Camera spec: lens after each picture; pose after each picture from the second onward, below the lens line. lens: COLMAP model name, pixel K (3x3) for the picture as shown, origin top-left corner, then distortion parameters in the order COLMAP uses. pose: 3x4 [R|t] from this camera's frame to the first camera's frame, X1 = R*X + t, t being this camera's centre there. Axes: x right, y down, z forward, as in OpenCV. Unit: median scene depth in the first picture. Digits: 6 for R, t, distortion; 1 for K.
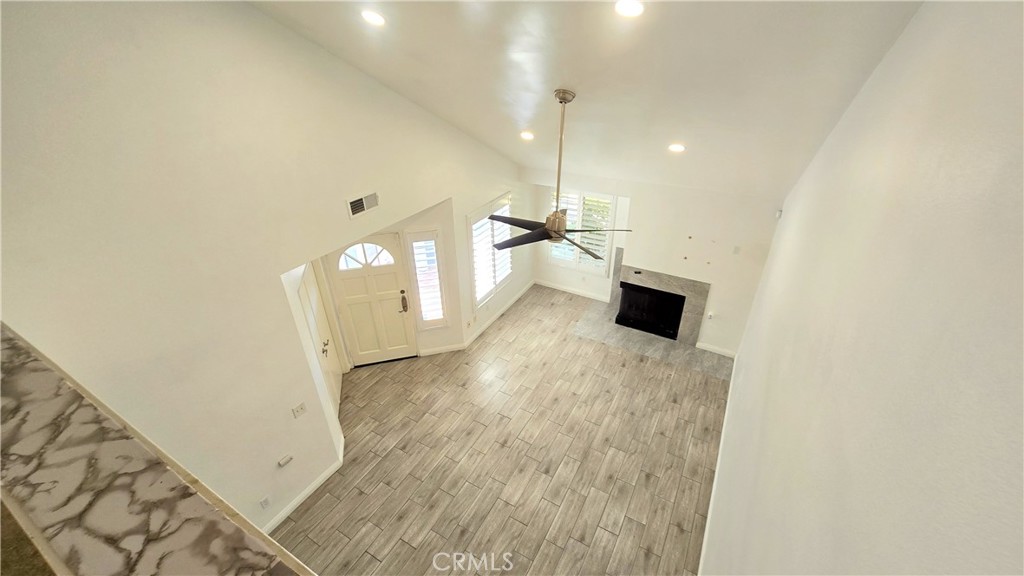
lens RADIAL K [[419.9, 0, 510.9], [0, 419.9, 283.1], [0, 0, 1]] dist [-0.007006, -0.000177]
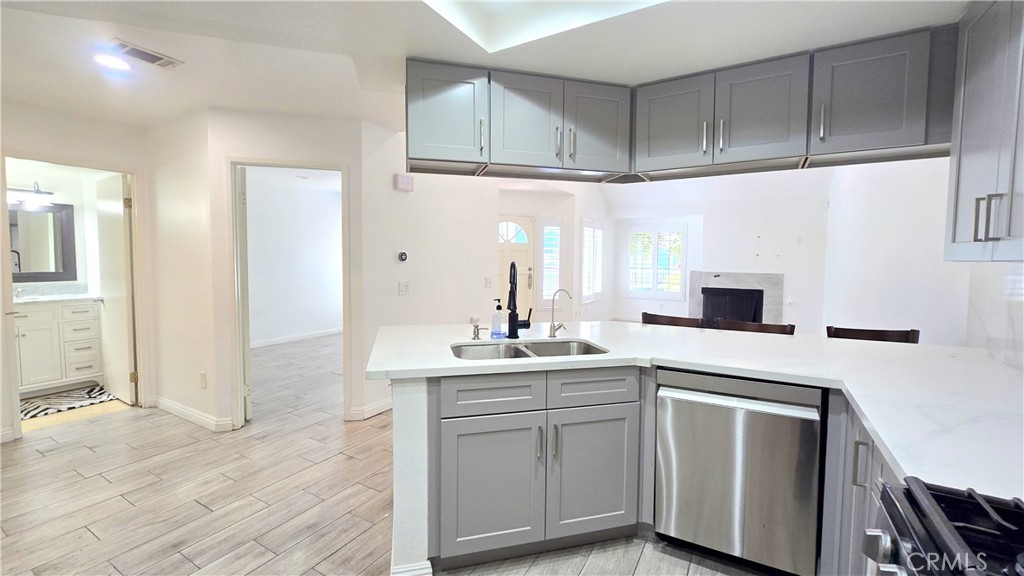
lens RADIAL K [[419.9, 0, 509.0], [0, 419.9, 278.3], [0, 0, 1]] dist [-0.007006, -0.000177]
pose [[0.999505, 0.029279, -0.011545, -0.335797], [-0.031358, 0.894982, -0.445000, 0.645677], [-0.002696, 0.445141, 0.895456, -0.078959]]
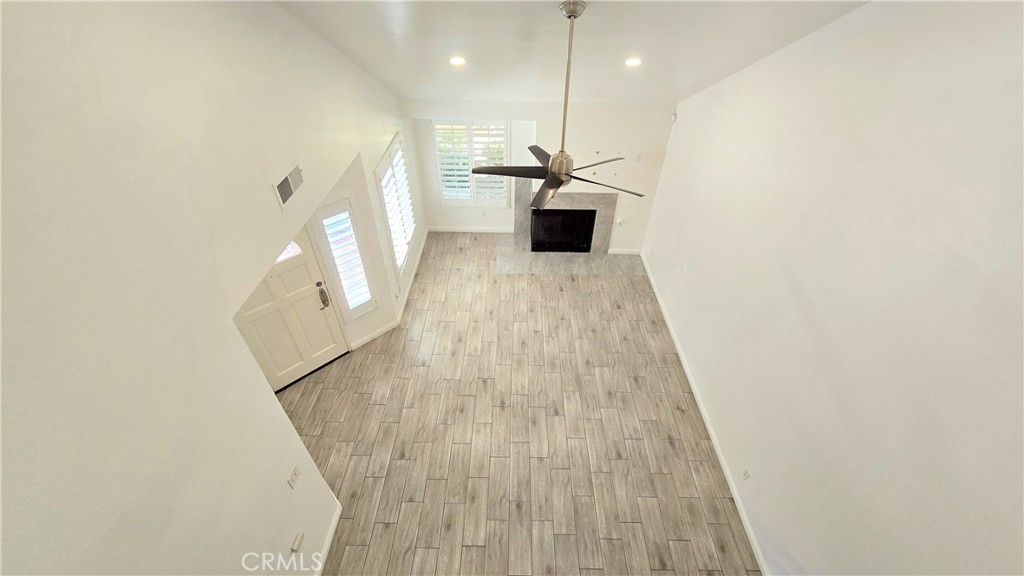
lens RADIAL K [[419.9, 0, 512.3], [0, 419.9, 283.2], [0, 0, 1]] dist [-0.007006, -0.000177]
pose [[0.873714, -0.290086, 0.390479, -0.273916], [0.218173, 0.951150, 0.218436, -0.081782], [-0.434770, -0.105658, 0.894322, 0.152097]]
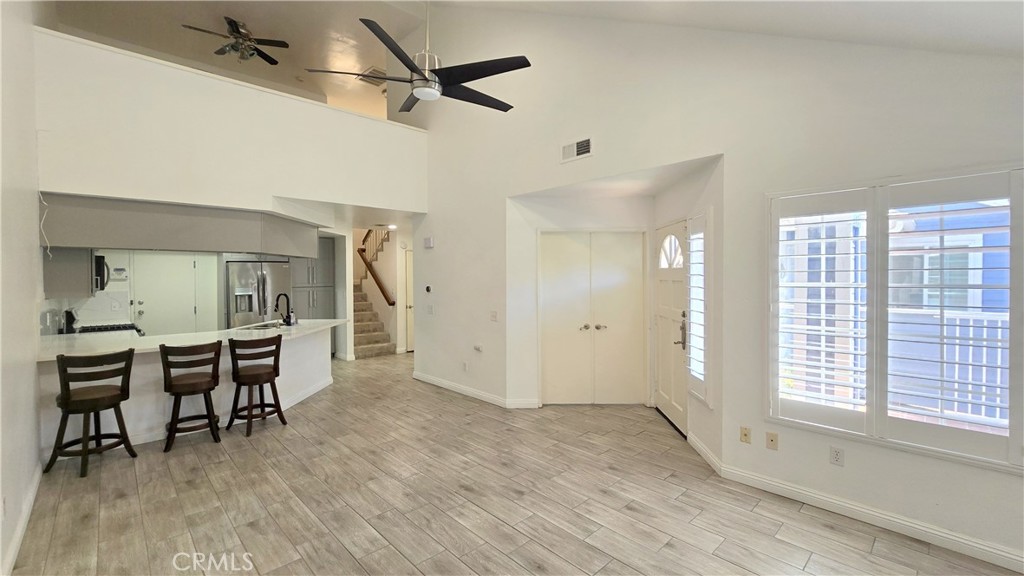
lens RADIAL K [[419.9, 0, 521.7], [0, 419.9, 286.8], [0, 0, 1]] dist [-0.007006, -0.000177]
pose [[-0.260963, 0.047440, -0.964182, 0.507448], [-0.459165, 0.872474, 0.167204, -0.012224], [0.849156, 0.486353, -0.205901, 0.990614]]
